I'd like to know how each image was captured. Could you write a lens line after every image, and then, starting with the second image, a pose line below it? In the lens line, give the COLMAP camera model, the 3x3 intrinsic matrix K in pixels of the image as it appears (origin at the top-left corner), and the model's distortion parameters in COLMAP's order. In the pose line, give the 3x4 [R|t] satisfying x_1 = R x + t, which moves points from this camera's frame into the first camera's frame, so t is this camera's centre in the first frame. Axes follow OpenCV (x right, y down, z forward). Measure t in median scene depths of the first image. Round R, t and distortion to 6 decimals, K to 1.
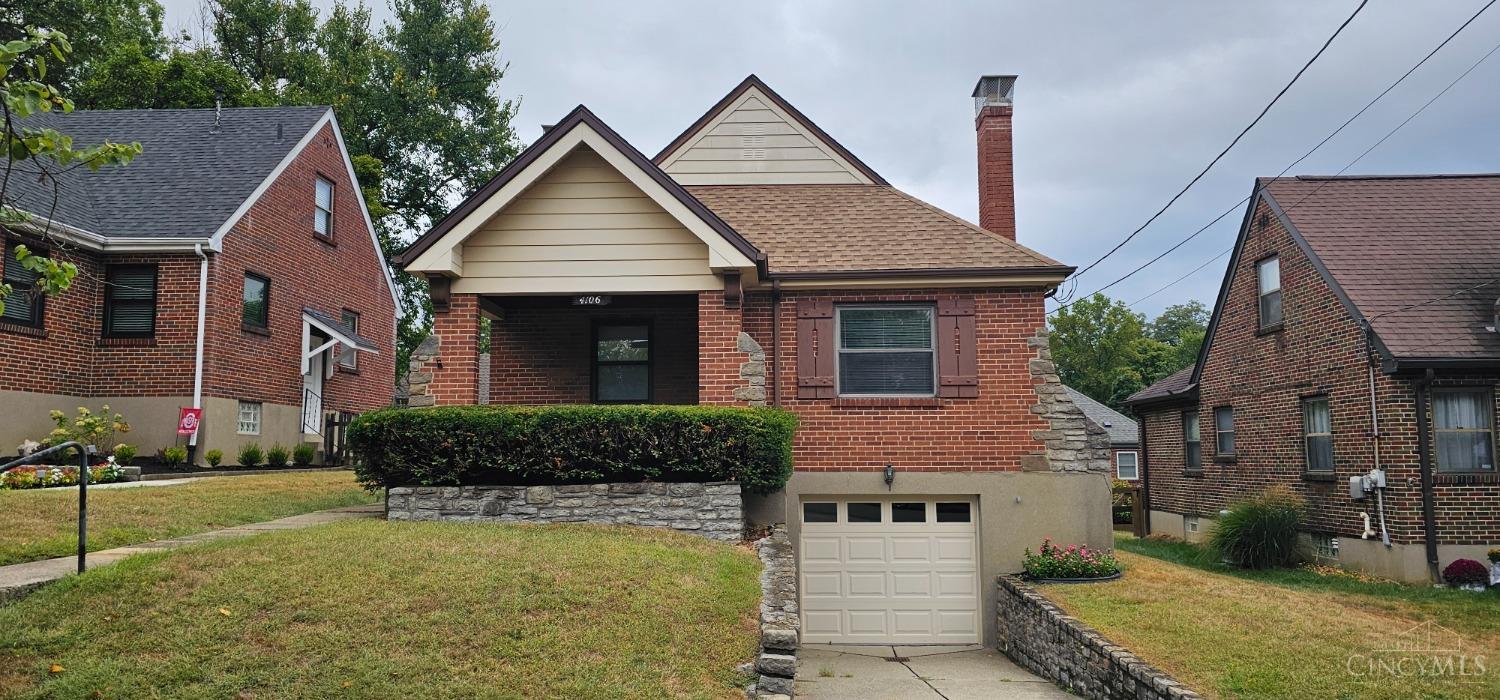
lens RADIAL K [[1002.2, 0, 755.4], [0, 1002.2, 349.0], [0, 0, 1]] dist [0.053603, -0.021600]
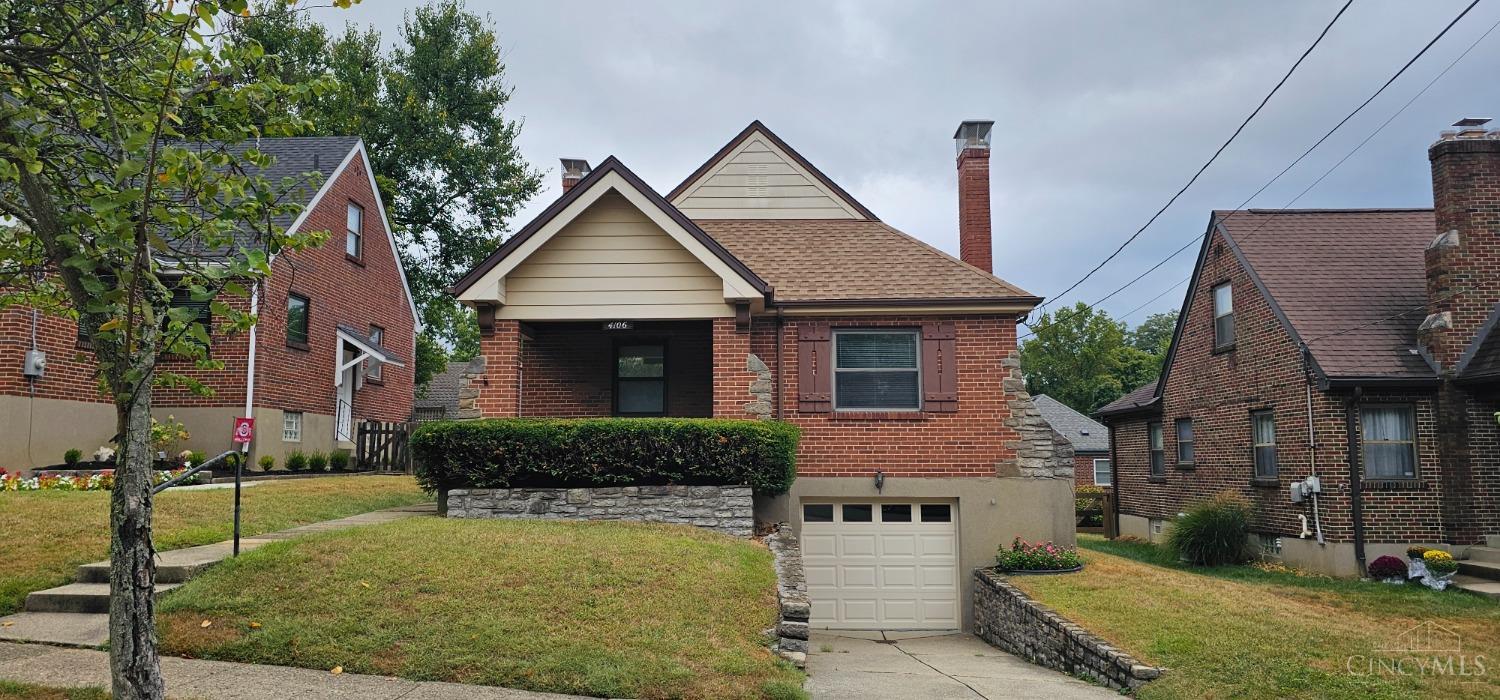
lens RADIAL K [[1002.2, 0, 745.3], [0, 1002.2, 349.4], [0, 0, 1]] dist [0.053603, -0.021600]
pose [[0.999981, 0.003254, 0.005218, -0.022802], [-0.003228, 0.999982, -0.005038, -0.014646], [-0.005235, 0.005021, 0.999974, -0.124470]]
